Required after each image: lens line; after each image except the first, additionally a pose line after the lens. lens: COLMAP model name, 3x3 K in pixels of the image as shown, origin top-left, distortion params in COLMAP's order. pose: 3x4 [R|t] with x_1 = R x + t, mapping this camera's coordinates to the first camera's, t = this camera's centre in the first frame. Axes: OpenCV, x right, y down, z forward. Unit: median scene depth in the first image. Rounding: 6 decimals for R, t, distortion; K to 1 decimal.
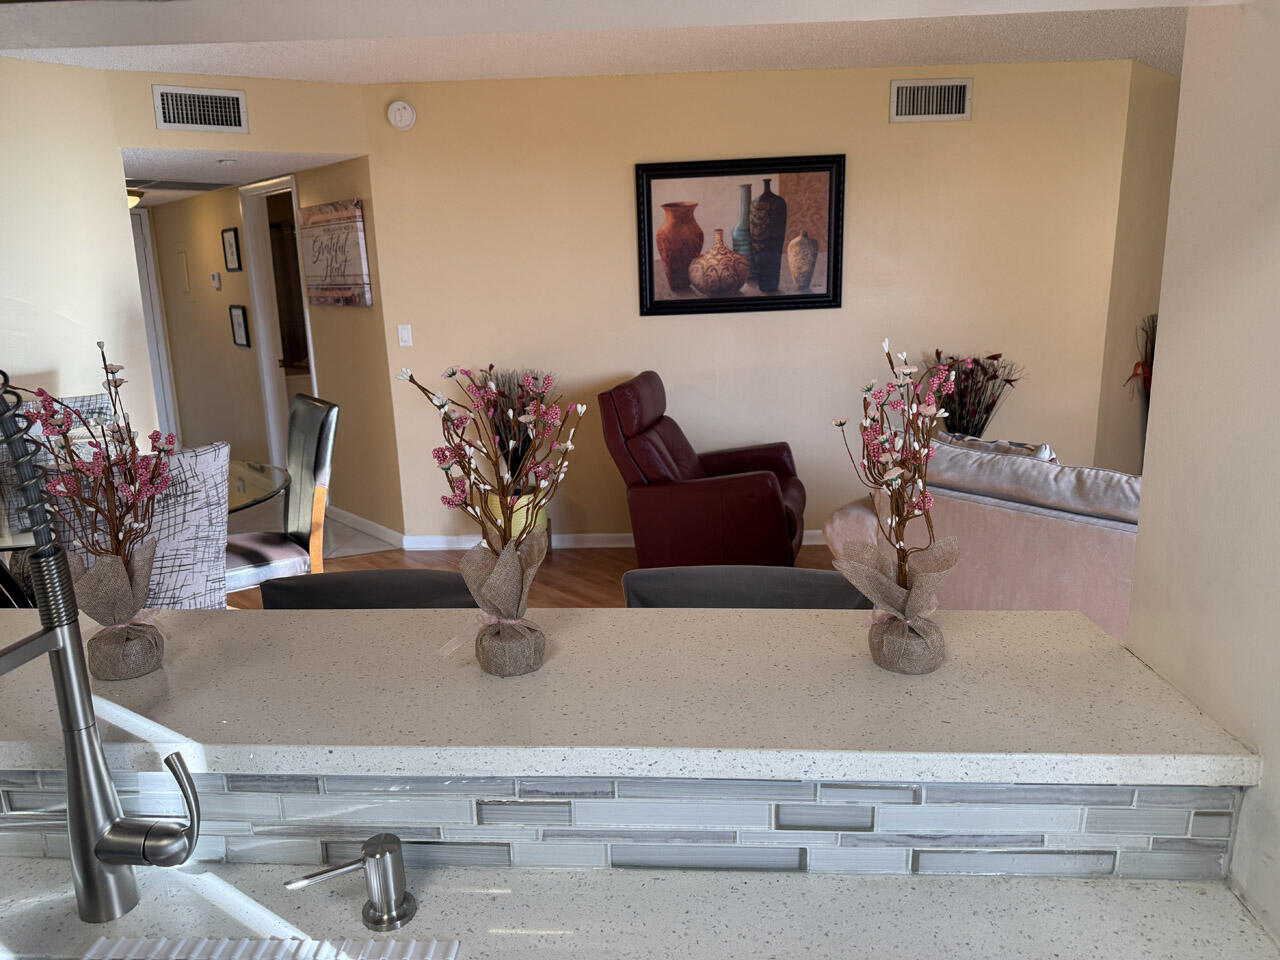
lens RADIAL K [[902.8, 0, 641.5], [0, 902.8, 477.4], [0, 0, 1]] dist [0.000548, -0.004398]
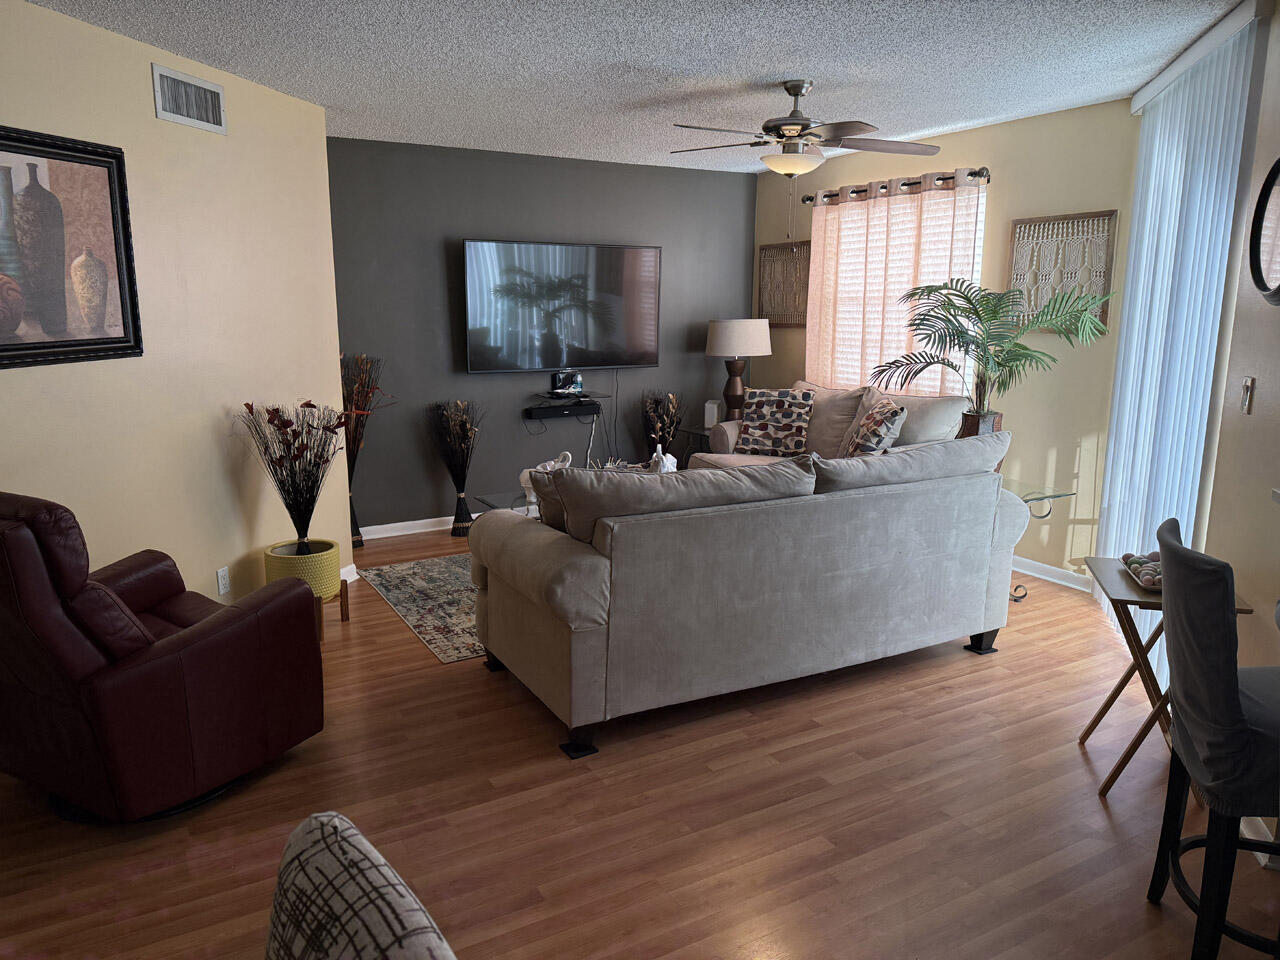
lens RADIAL K [[902.8, 0, 642.0], [0, 902.8, 479.6], [0, 0, 1]] dist [0.000548, -0.004398]
pose [[0.235192, -0.155913, 0.959362, -0.412179], [0.205589, 0.972696, 0.107678, -0.086288], [-0.949957, 0.171910, 0.260825, 0.443488]]
